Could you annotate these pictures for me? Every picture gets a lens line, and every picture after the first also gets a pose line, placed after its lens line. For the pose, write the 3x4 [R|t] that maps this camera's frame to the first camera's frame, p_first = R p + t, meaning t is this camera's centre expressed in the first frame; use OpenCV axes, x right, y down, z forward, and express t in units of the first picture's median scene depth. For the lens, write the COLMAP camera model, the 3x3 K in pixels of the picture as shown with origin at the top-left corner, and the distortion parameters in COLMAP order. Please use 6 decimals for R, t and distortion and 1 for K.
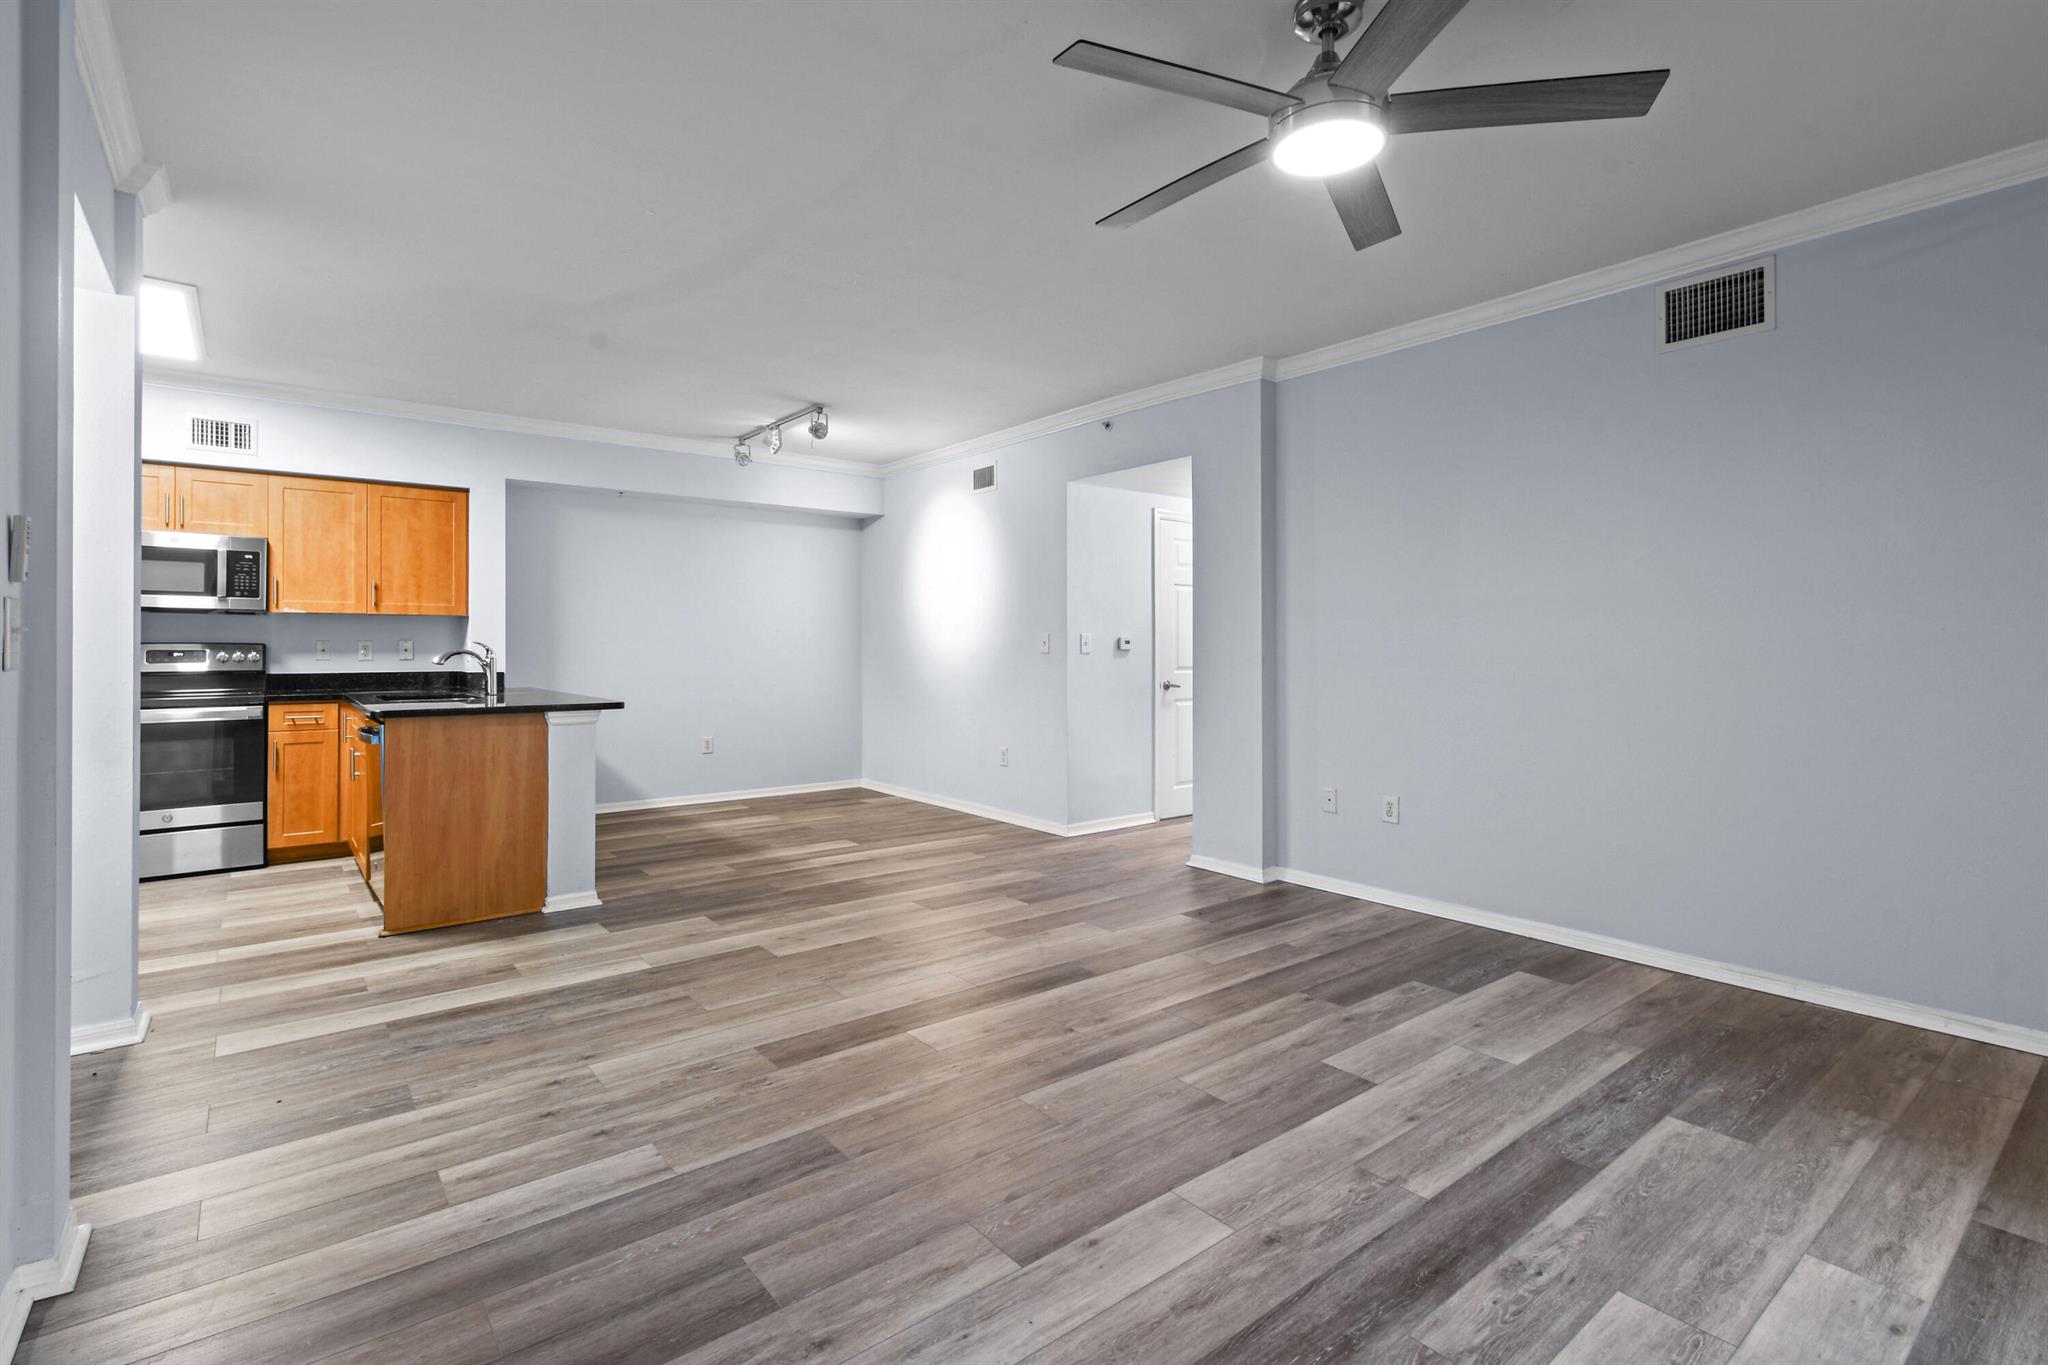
lens RADIAL K [[968.8, 0, 1028.9], [0, 968.8, 637.9], [0, 0, 1]] dist [0.001652, 0.000221]
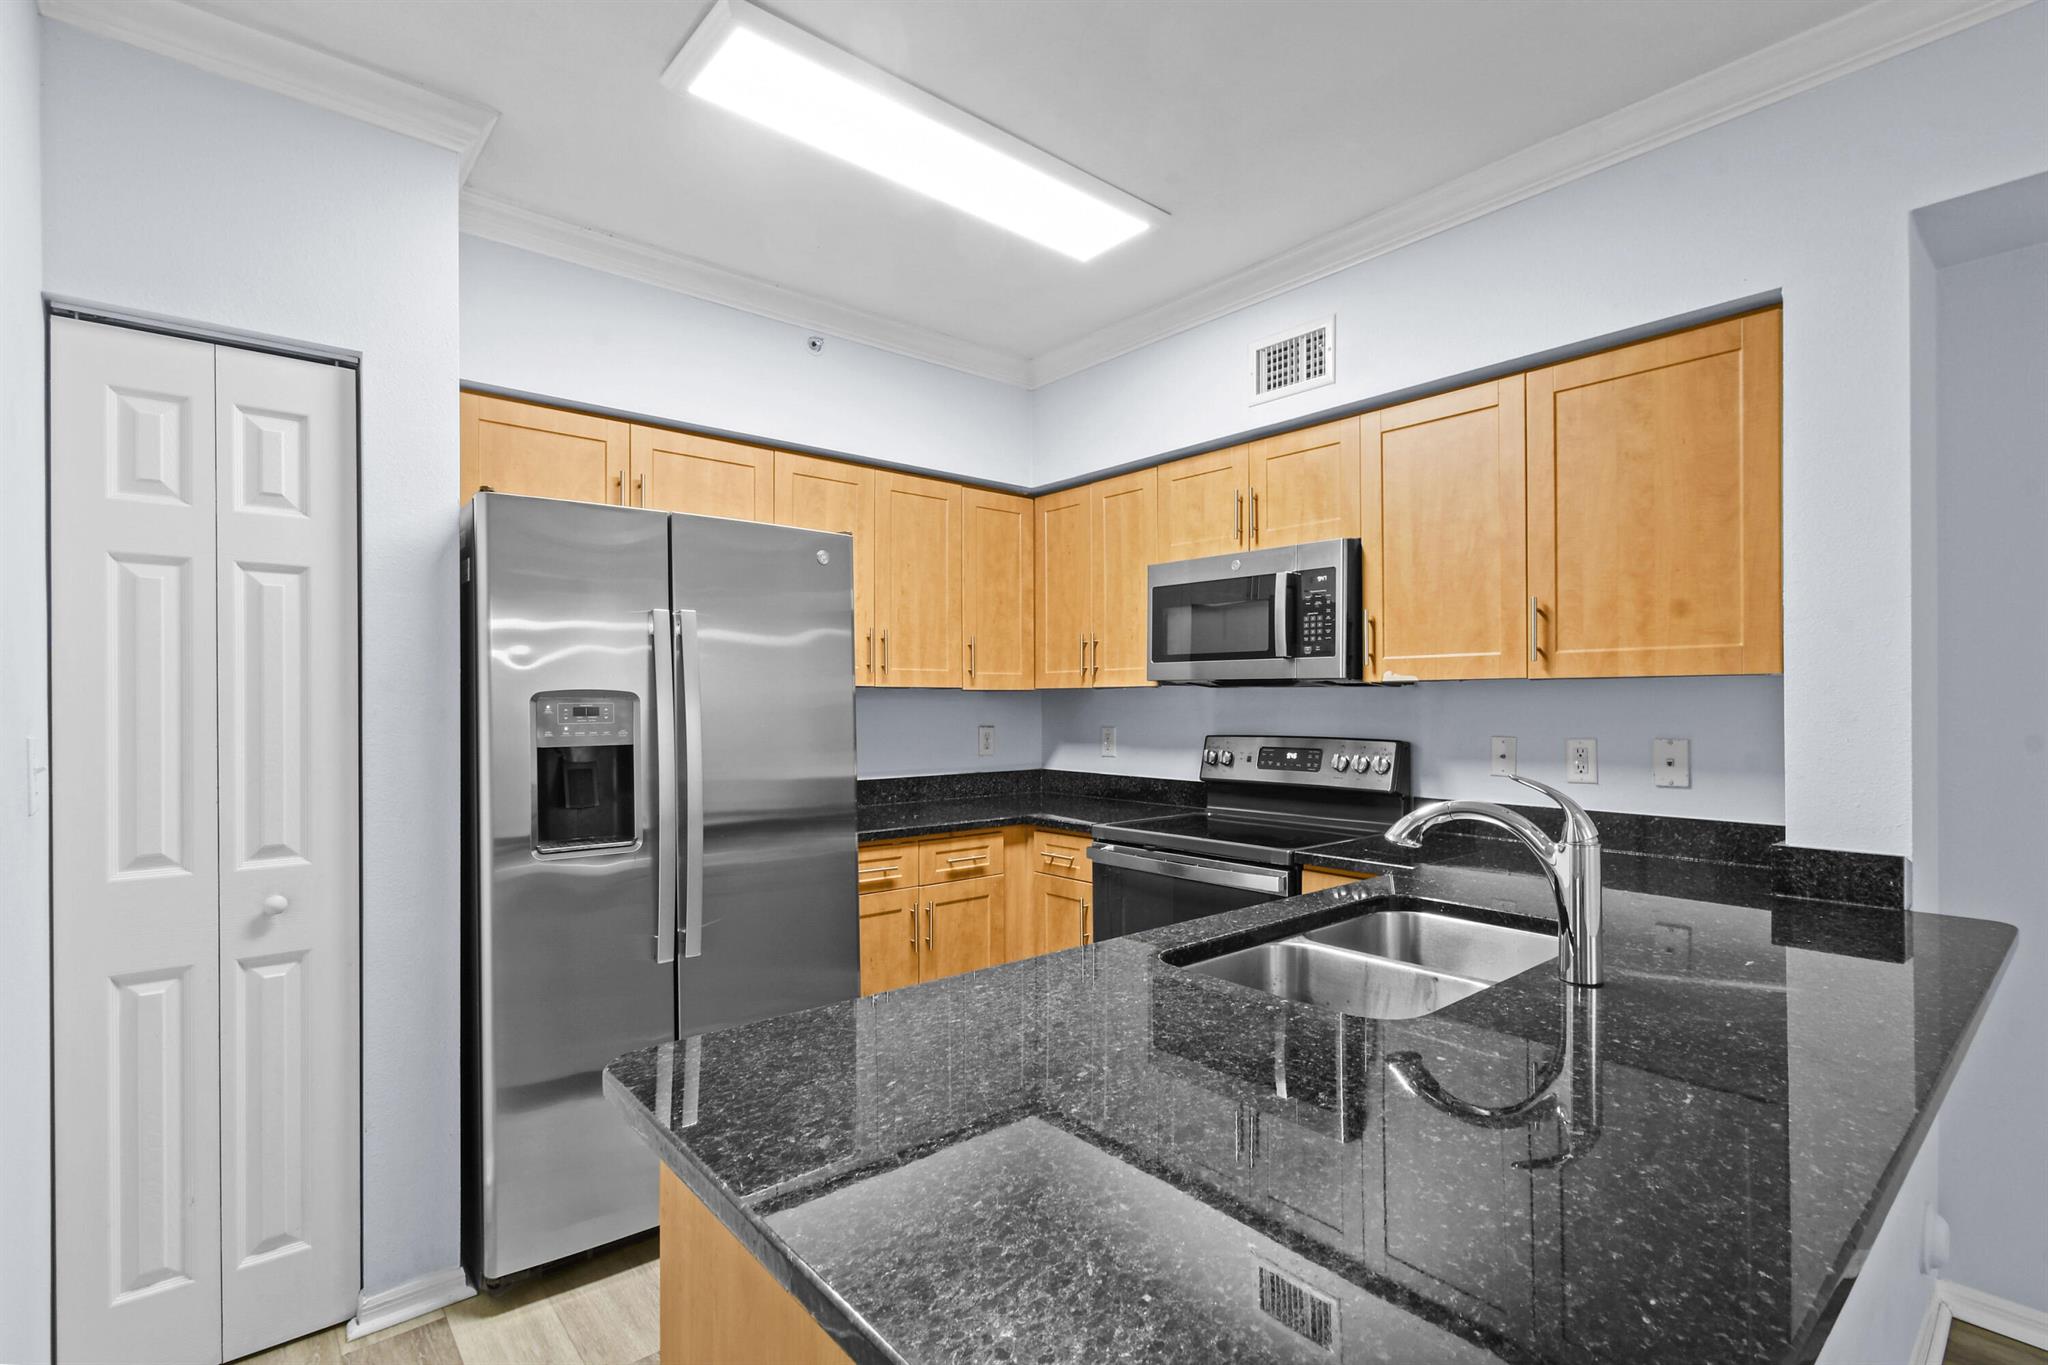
lens RADIAL K [[925.1, 0, 1029.9], [0, 925.1, 701.8], [0, 0, 1]] dist [-0.001565, -0.001364]
pose [[0.037504, 0.001061, -0.999296, -0.283700], [0.005876, 0.999982, 0.001282, -0.016334], [0.999279, -0.005920, 0.037497, 0.763393]]
